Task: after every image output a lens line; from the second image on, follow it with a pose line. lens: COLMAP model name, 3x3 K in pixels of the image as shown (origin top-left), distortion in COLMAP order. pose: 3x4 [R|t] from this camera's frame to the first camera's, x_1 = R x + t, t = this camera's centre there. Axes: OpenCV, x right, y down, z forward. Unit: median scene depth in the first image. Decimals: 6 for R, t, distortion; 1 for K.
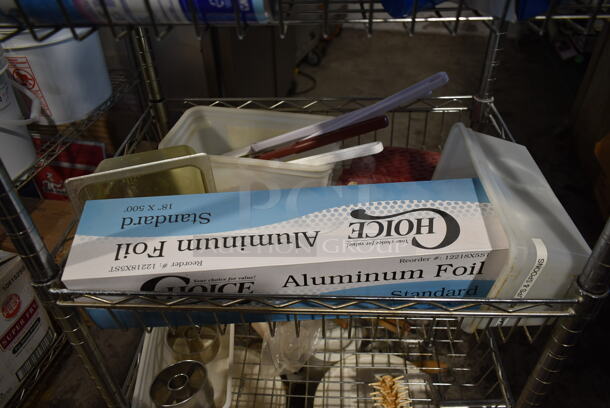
lens RADIAL K [[463.1, 0, 308.2], [0, 463.1, 198.8], [0, 0, 1]] dist [-0.022024, -0.002049]
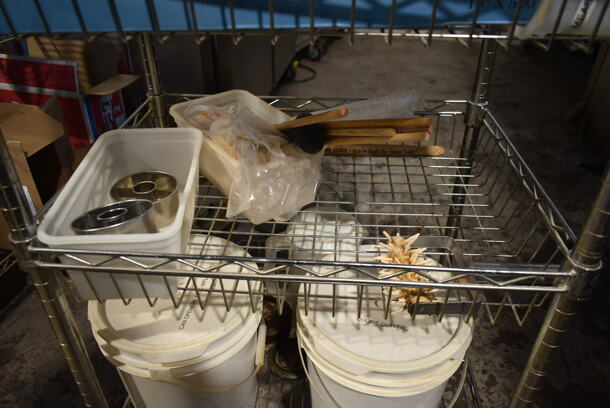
lens RADIAL K [[463.1, 0, 307.5], [0, 463.1, 200.4], [0, 0, 1]] dist [-0.022024, -0.002049]
pose [[0.999433, 0.033577, 0.002628, 0.005516], [-0.033216, 0.995570, -0.087960, 0.100529], [-0.005570, 0.087822, 0.996121, 0.063309]]
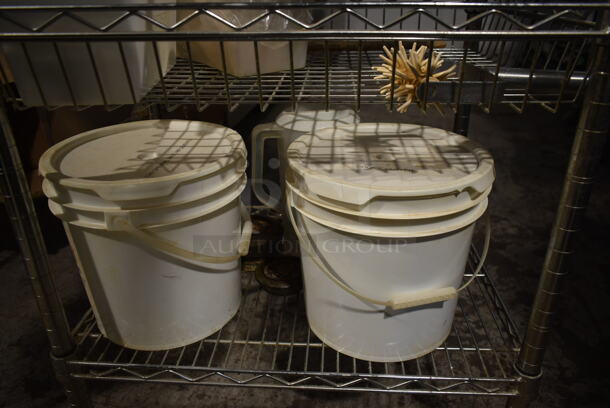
lens RADIAL K [[463.1, 0, 307.2], [0, 463.1, 206.1], [0, 0, 1]] dist [-0.022024, -0.002049]
pose [[0.999867, 0.015927, 0.003638, 0.010828], [-0.014831, 0.978285, -0.206731, 0.183686], [-0.006852, 0.206650, 0.978391, 0.105339]]
